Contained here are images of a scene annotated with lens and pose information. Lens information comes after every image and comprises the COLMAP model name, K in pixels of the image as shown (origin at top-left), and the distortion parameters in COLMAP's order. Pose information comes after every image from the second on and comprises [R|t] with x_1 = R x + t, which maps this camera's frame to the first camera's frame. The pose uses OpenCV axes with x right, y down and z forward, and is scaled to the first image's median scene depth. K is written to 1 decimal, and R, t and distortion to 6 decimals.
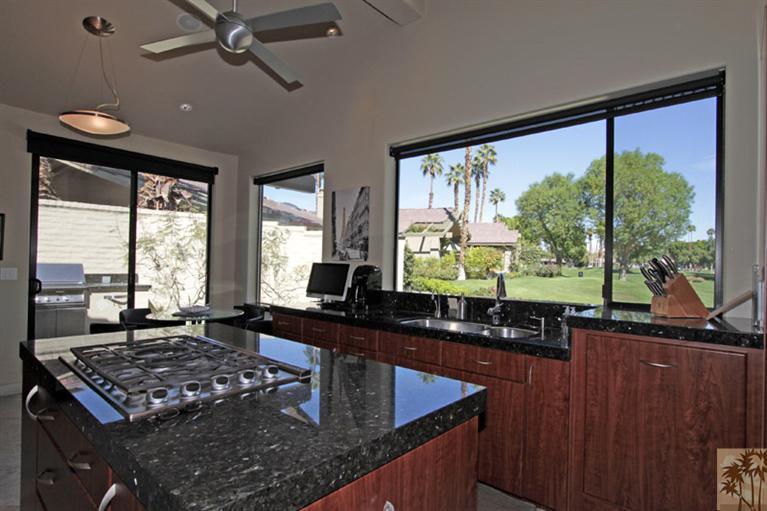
lens RADIAL K [[407.3, 0, 389.5], [0, 407.3, 258.6], [0, 0, 1]] dist [-0.014868, 0.004596]
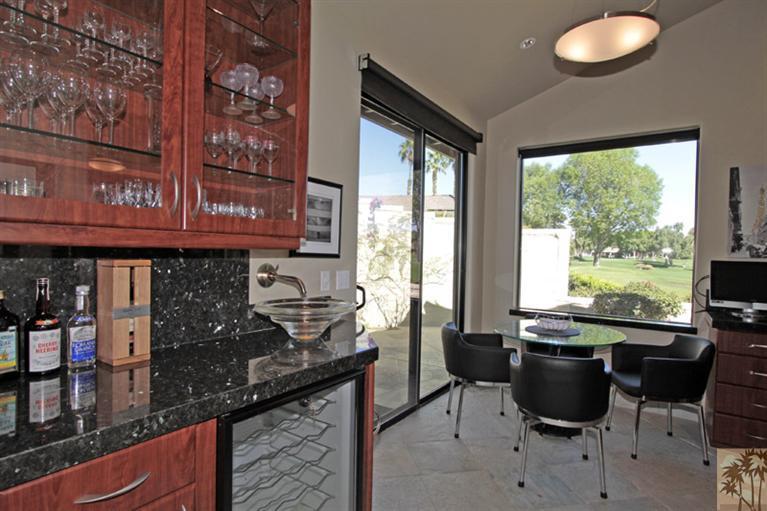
lens RADIAL K [[407.3, 0, 382.4], [0, 407.3, 255.6], [0, 0, 1]] dist [-0.014868, 0.004596]
pose [[0.993451, 0.001005, 0.114255, -0.706050], [-0.003741, 0.999711, 0.023739, -0.011801], [-0.114198, -0.024011, 0.993168, 0.254959]]
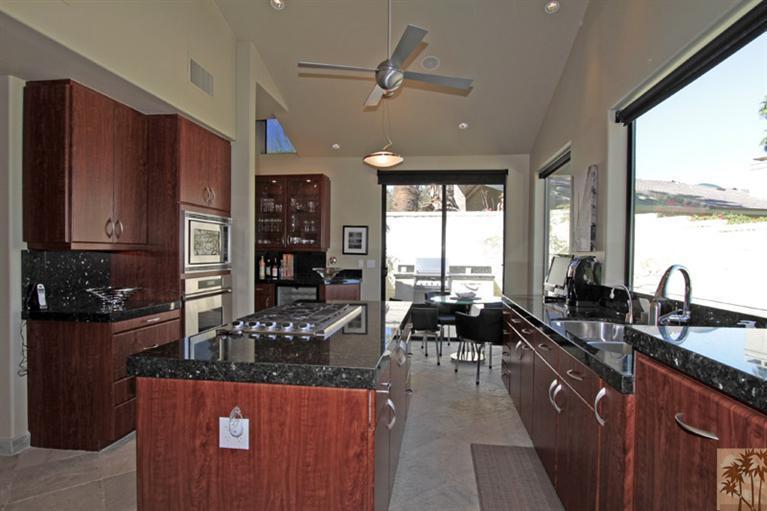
lens RADIAL K [[407.3, 0, 389.7], [0, 407.3, 255.2], [0, 0, 1]] dist [-0.014868, 0.004596]
pose [[0.559271, -0.010258, -0.828921, 0.298840], [0.012910, 0.999910, -0.003663, 0.008161], [0.828884, -0.008652, 0.559353, 0.118185]]
